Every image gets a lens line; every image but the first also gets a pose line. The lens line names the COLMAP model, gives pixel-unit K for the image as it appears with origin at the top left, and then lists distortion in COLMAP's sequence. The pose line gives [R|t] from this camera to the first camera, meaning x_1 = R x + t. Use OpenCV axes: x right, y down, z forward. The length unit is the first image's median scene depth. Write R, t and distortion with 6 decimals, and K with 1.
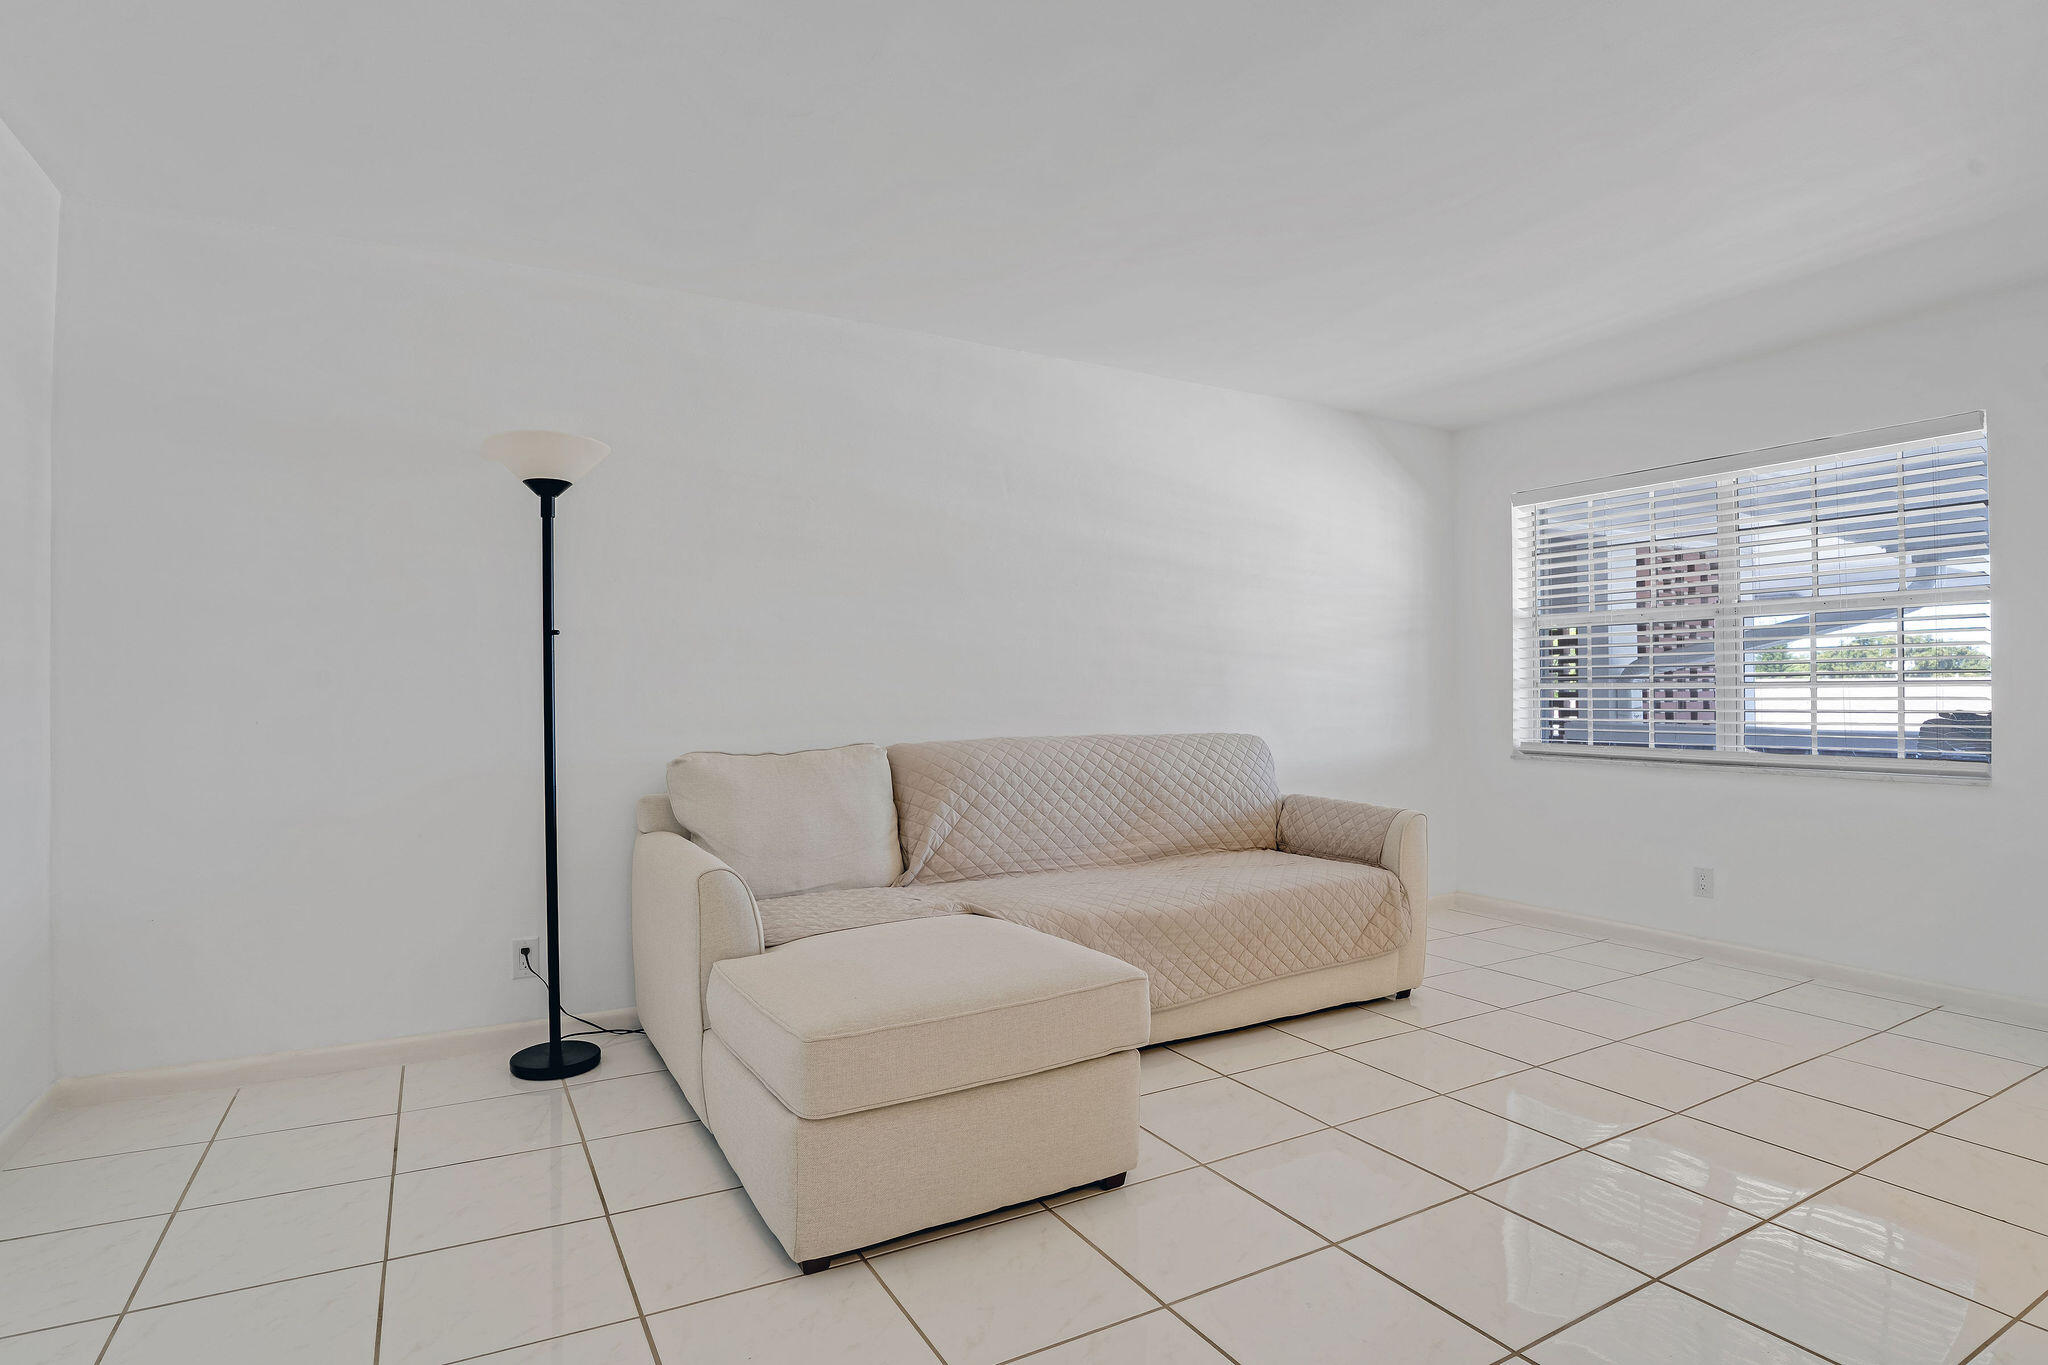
lens RADIAL K [[1057.1, 0, 1051.9], [0, 1057.1, 686.2], [0, 0, 1]] dist [-0.045455, 0.007960]
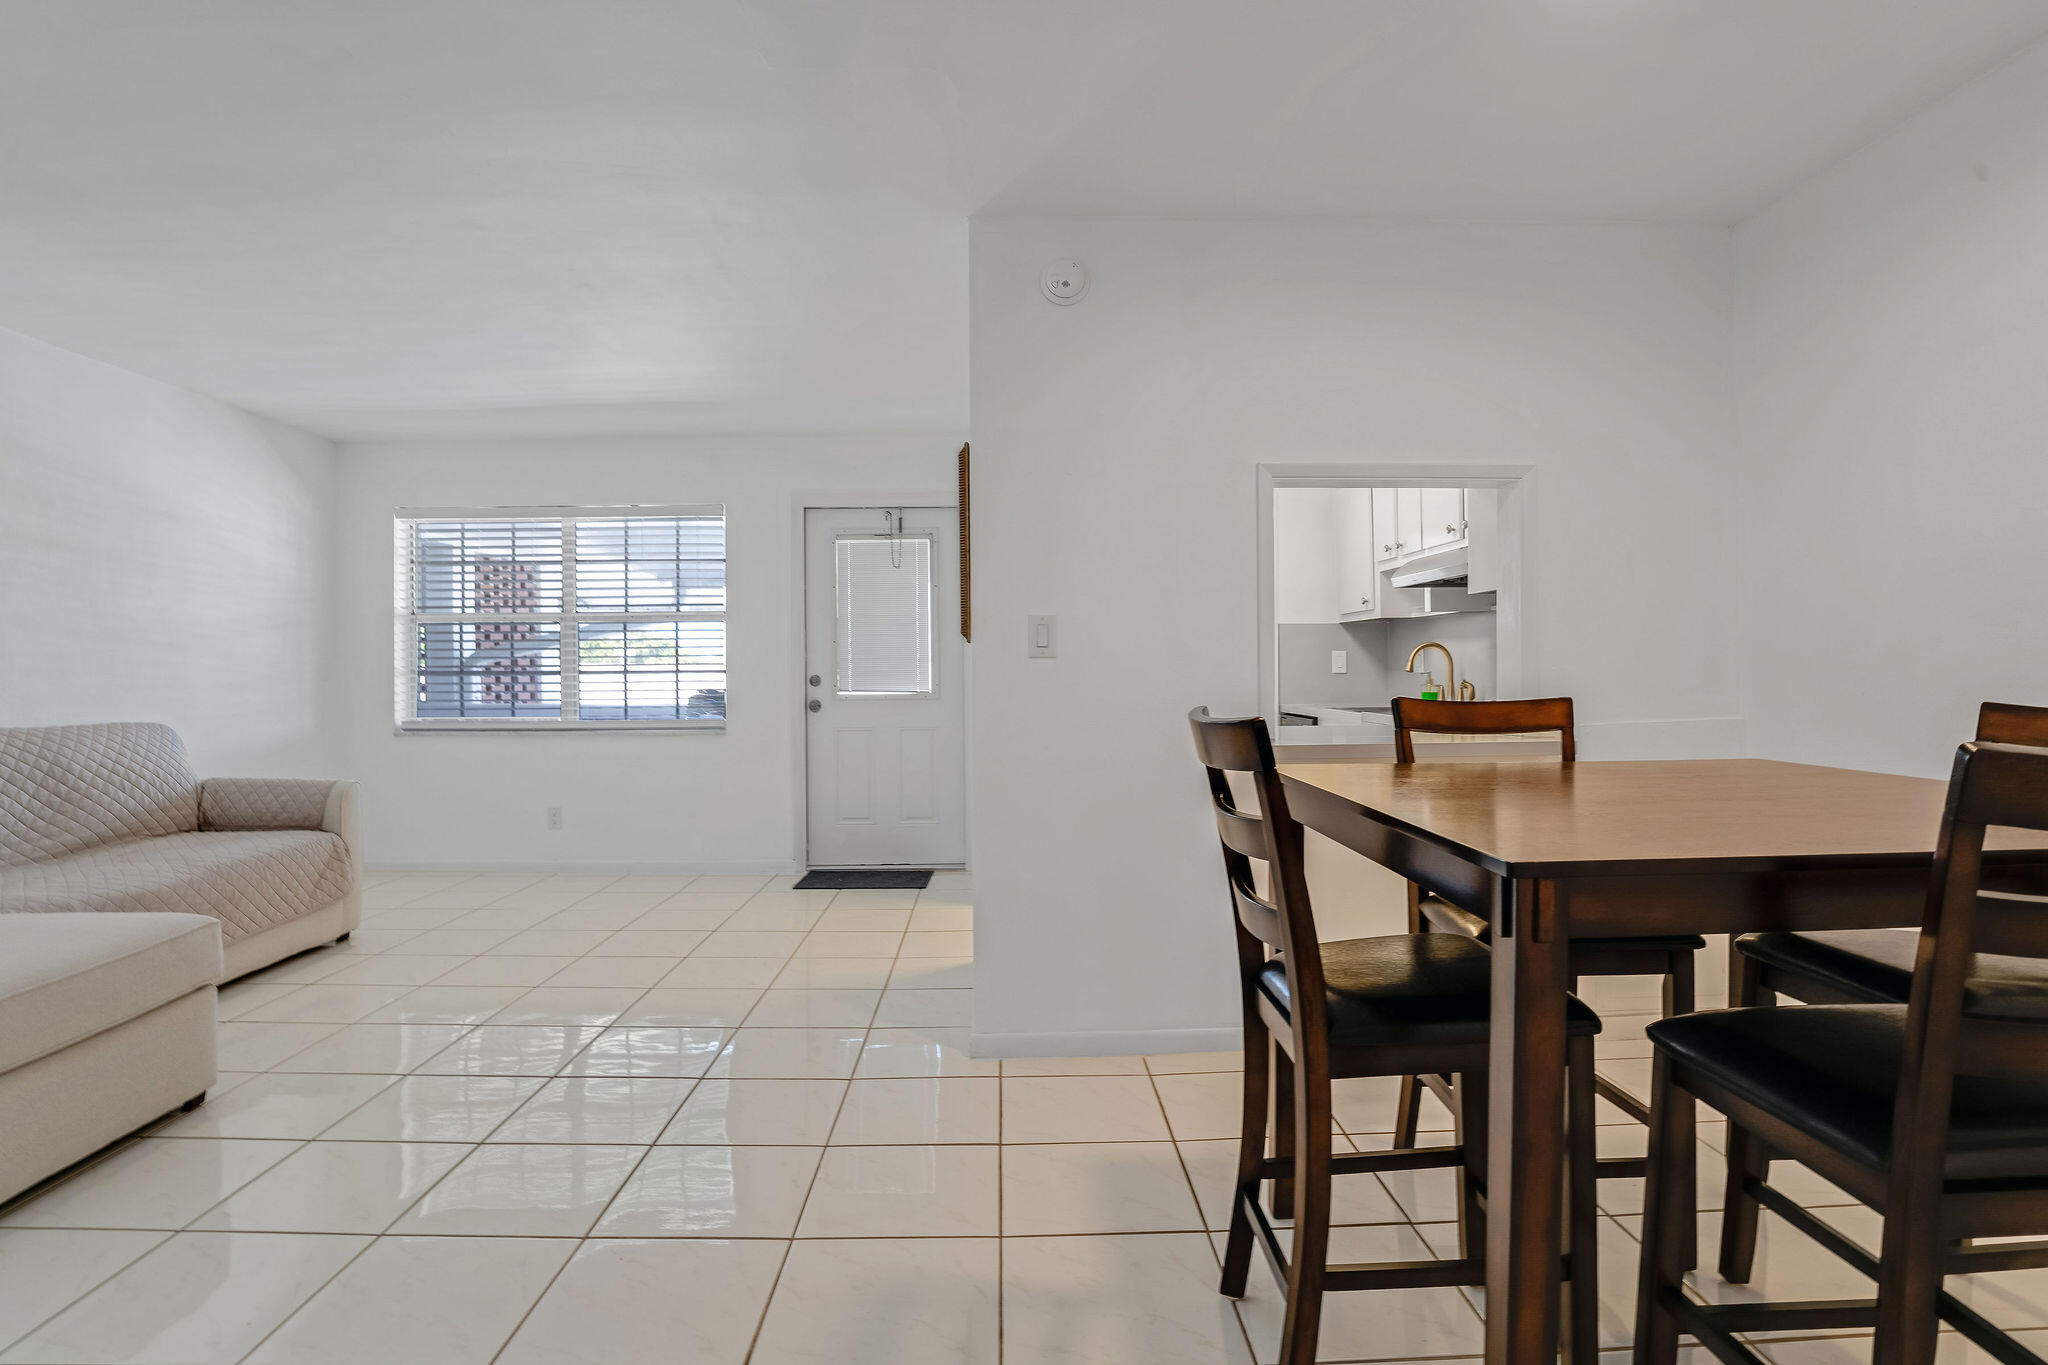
lens RADIAL K [[1057.1, 0, 1013.2], [0, 1057.1, 674.8], [0, 0, 1]] dist [-0.045455, 0.007960]
pose [[0.497637, -0.004956, 0.867371, -0.290807], [0.001149, 0.999987, 0.005054, -0.004645], [-0.867384, -0.001519, 0.497636, -0.222068]]
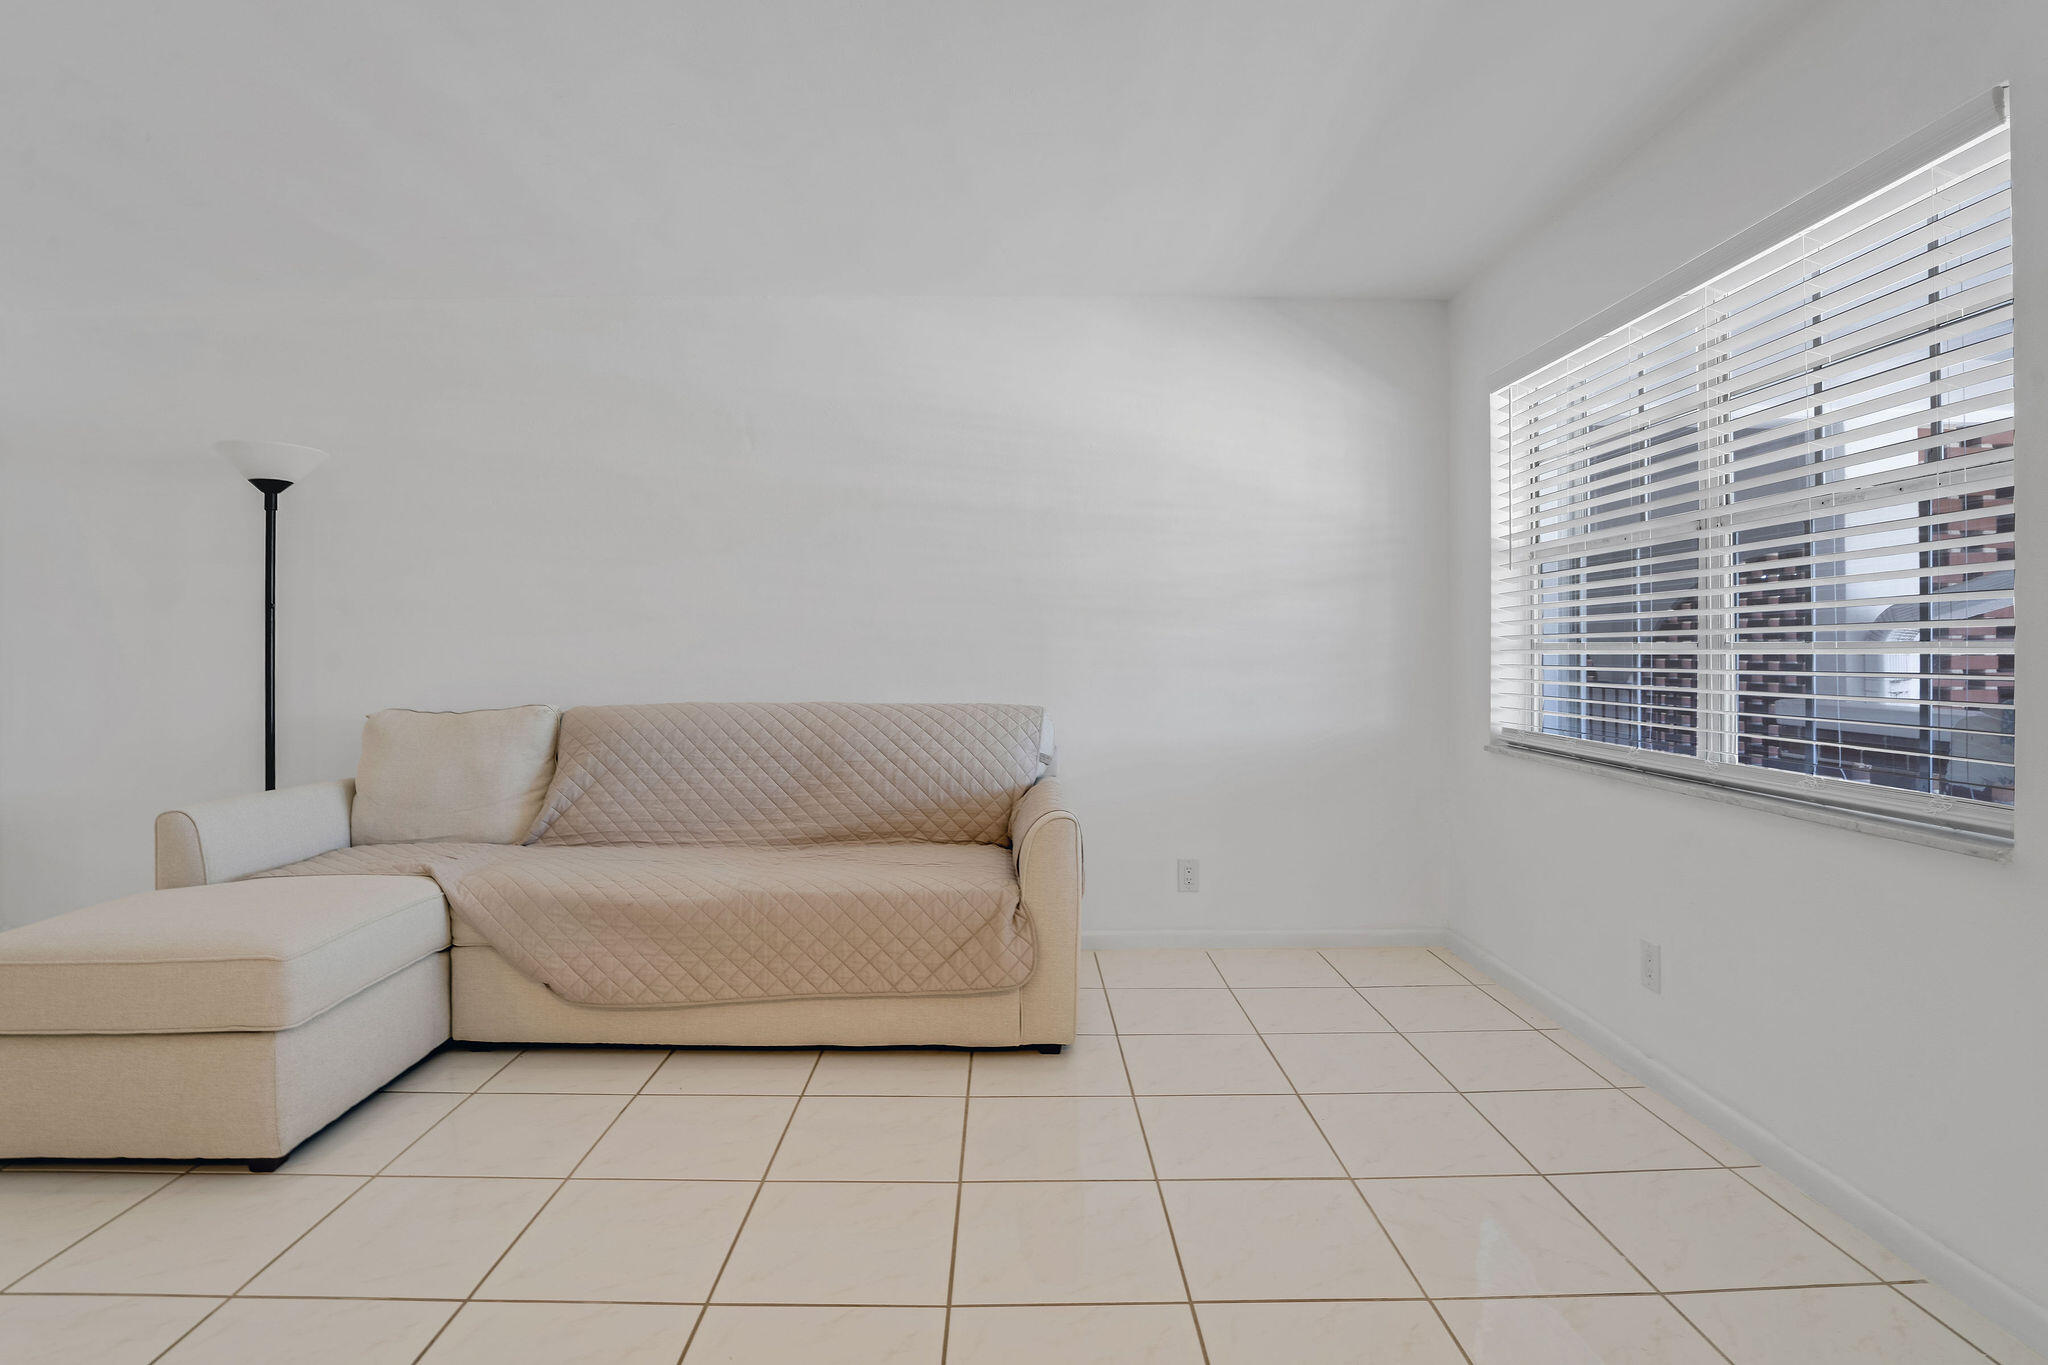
lens RADIAL K [[1008.5, 0, 1039.6], [0, 1008.5, 666.9], [0, 0, 1]] dist [-0.035464, 0.001285]
pose [[0.870253, 0.006517, -0.492561, 0.677767], [0.001952, 0.999859, 0.016677, 0.001157], [0.492600, -0.015475, 0.870118, 0.353216]]
